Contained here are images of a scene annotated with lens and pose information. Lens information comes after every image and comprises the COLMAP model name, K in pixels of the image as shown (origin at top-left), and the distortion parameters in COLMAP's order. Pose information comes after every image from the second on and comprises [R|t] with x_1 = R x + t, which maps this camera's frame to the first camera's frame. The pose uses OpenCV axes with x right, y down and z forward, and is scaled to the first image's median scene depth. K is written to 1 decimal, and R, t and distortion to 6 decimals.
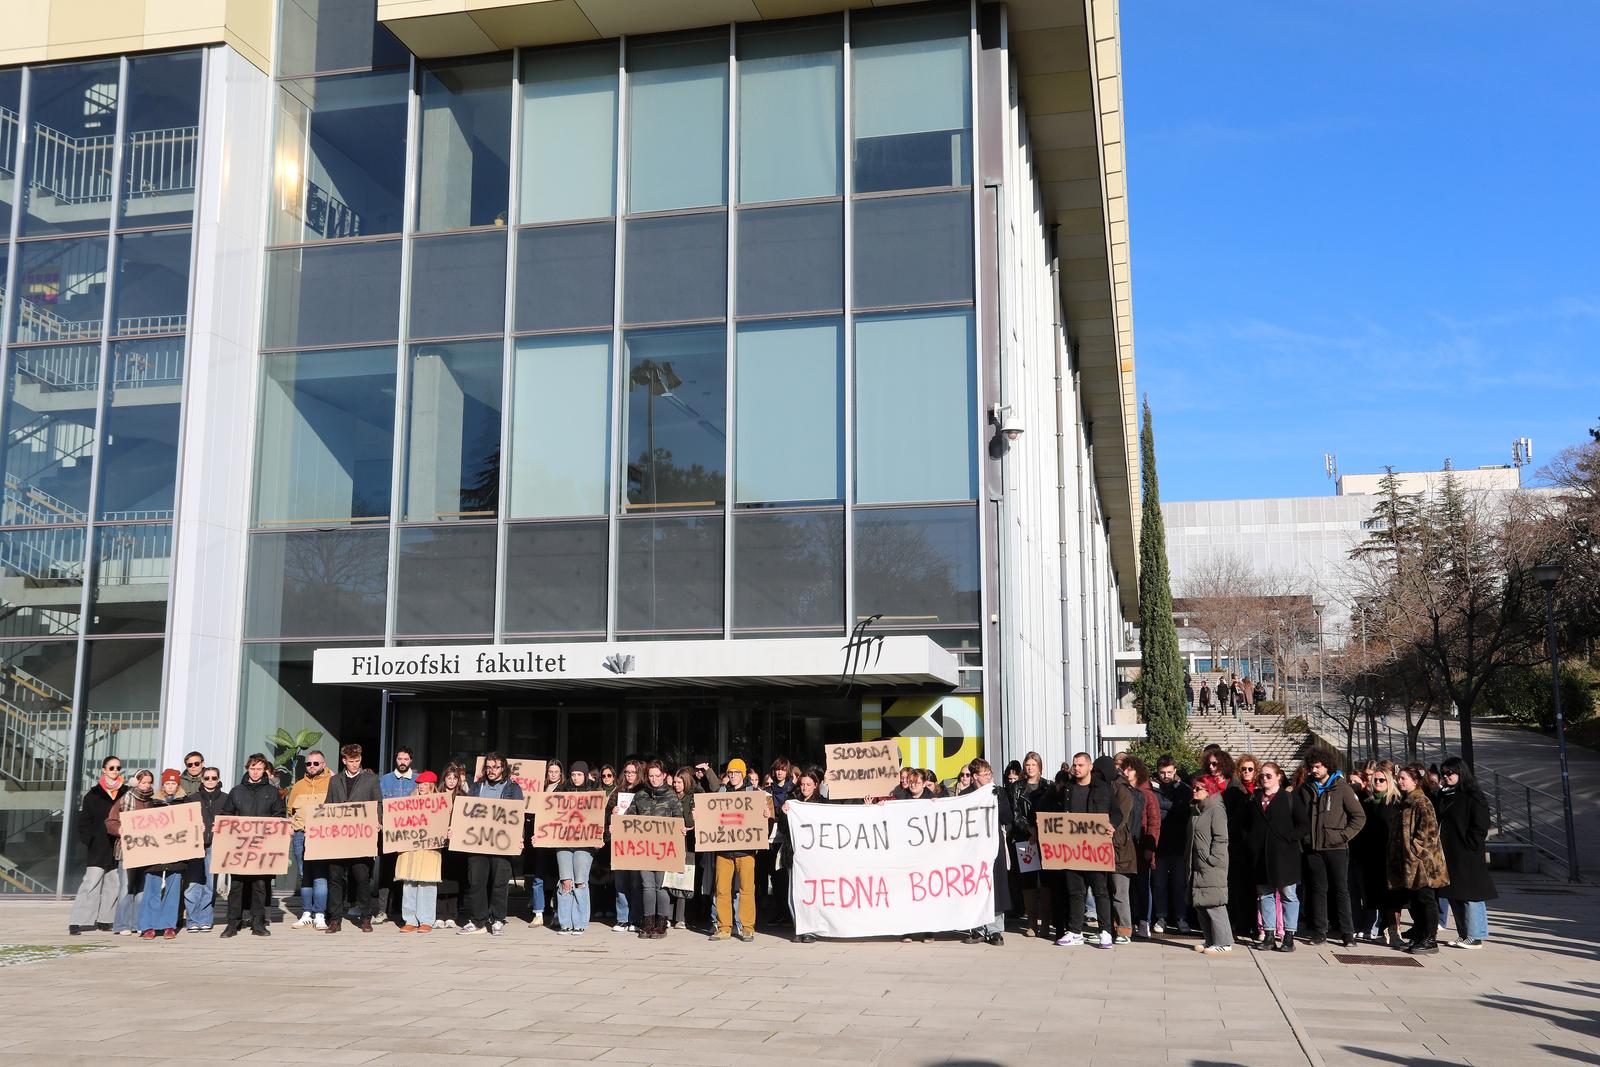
lens RADIAL K [[1485.6, 0, 795.1], [0, 1485.6, 543.6], [0, 0, 1]] dist [0.018614, 0.000000]
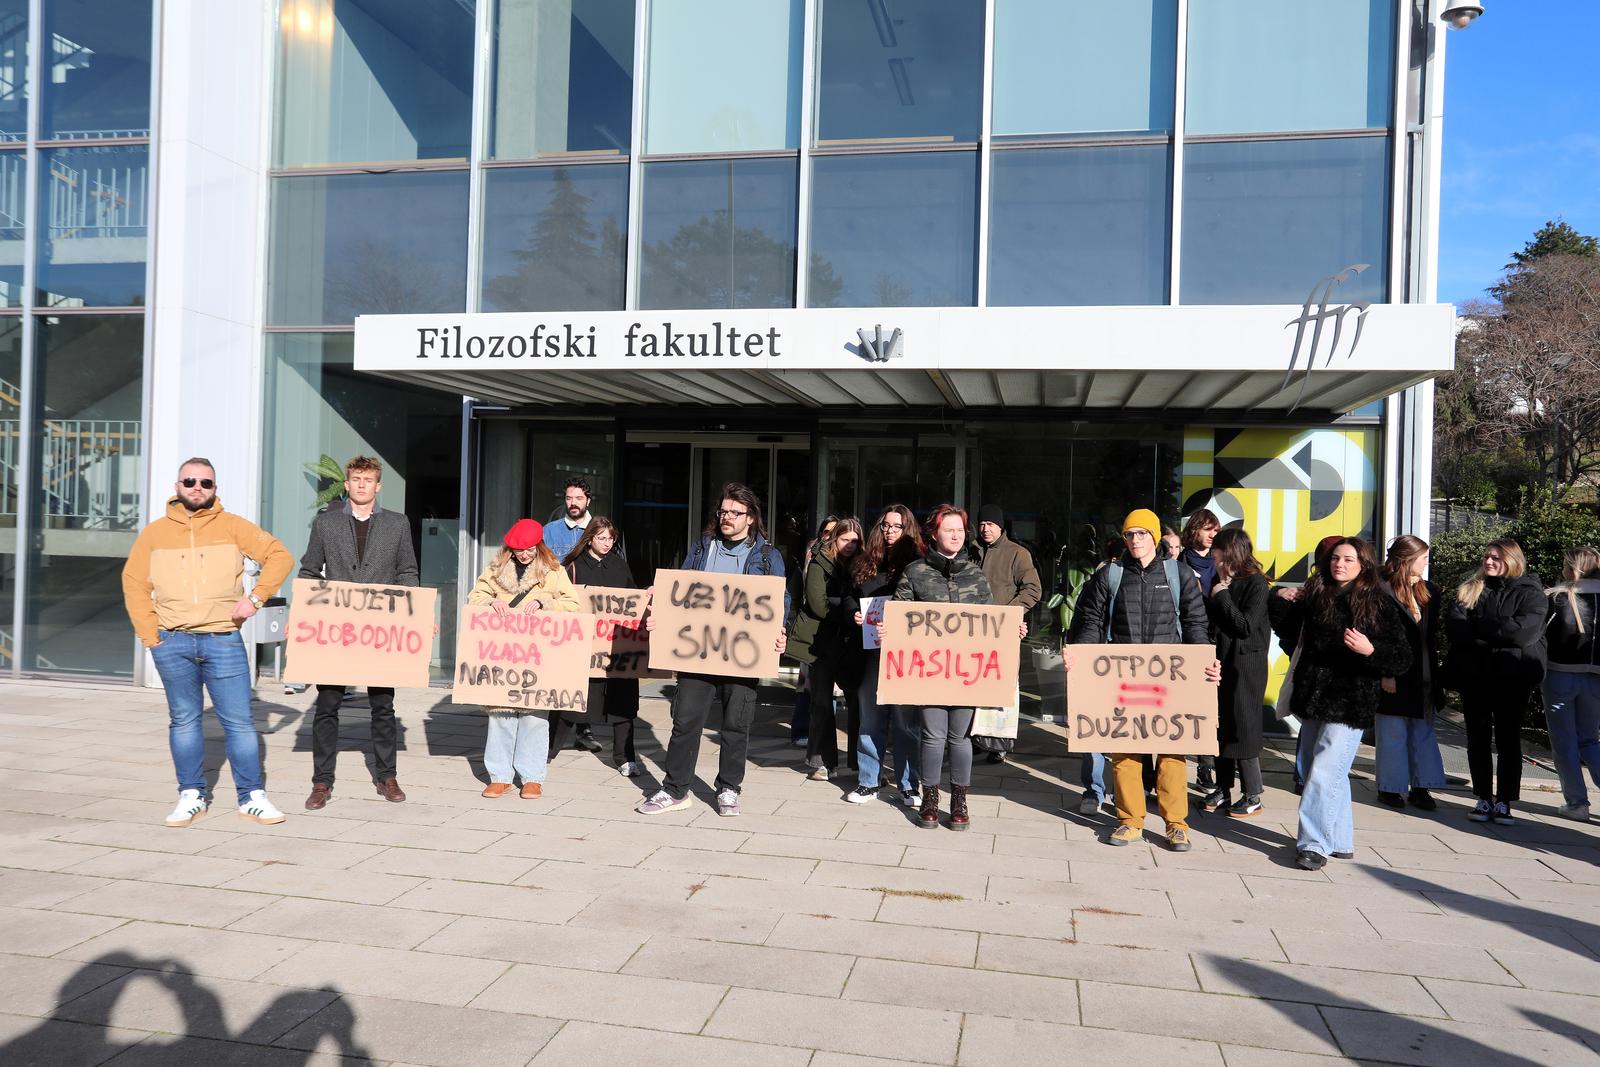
lens RADIAL K [[1161.4, 0, 803.7], [0, 1161.4, 532.6], [0, 0, 1]] dist [-0.034163, 0.044704]
pose [[0.999125, 0.029172, 0.029957, -0.143307], [-0.033448, 0.987521, 0.153892, 0.076622], [-0.025094, -0.154759, 0.987633, 0.488369]]
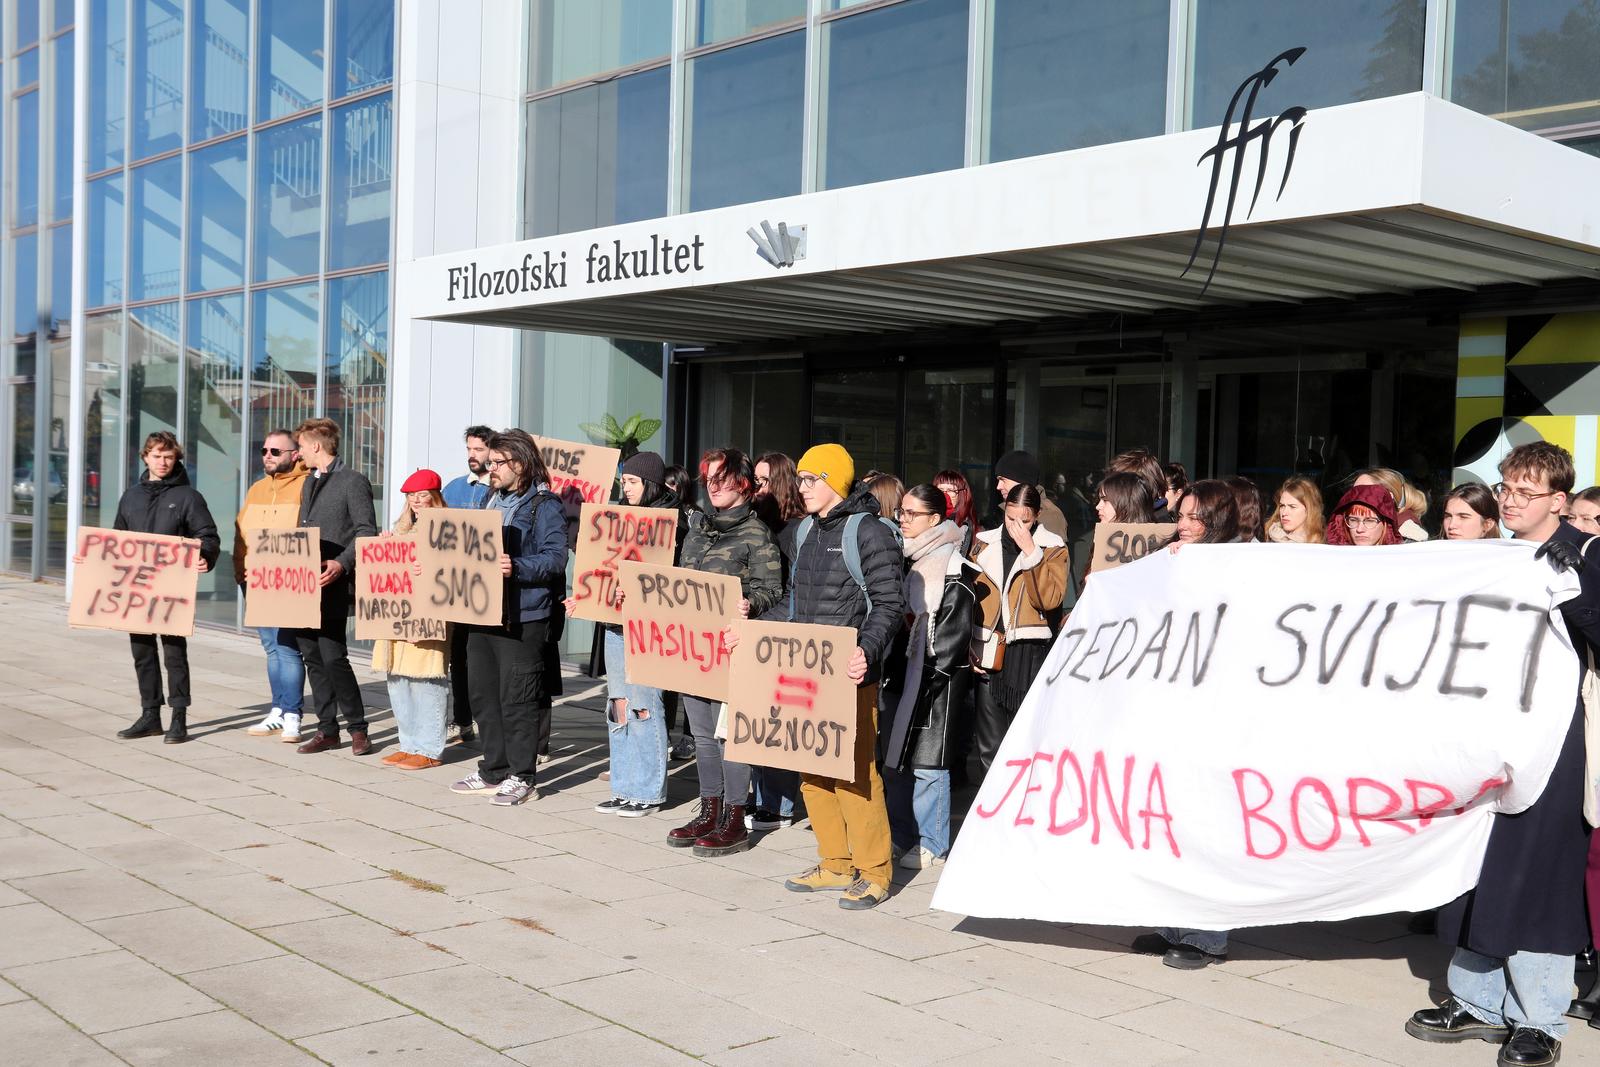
lens RADIAL K [[1729.5, 0, 802.3], [0, 1729.5, 534.3], [0, 0, 1]] dist [0.042362, 0.000000]
pose [[0.819076, 0.037916, -0.572431, 0.175778], [0.057057, 0.987482, 0.147048, 0.082136], [0.570840, -0.153105, 0.806660, 0.509726]]
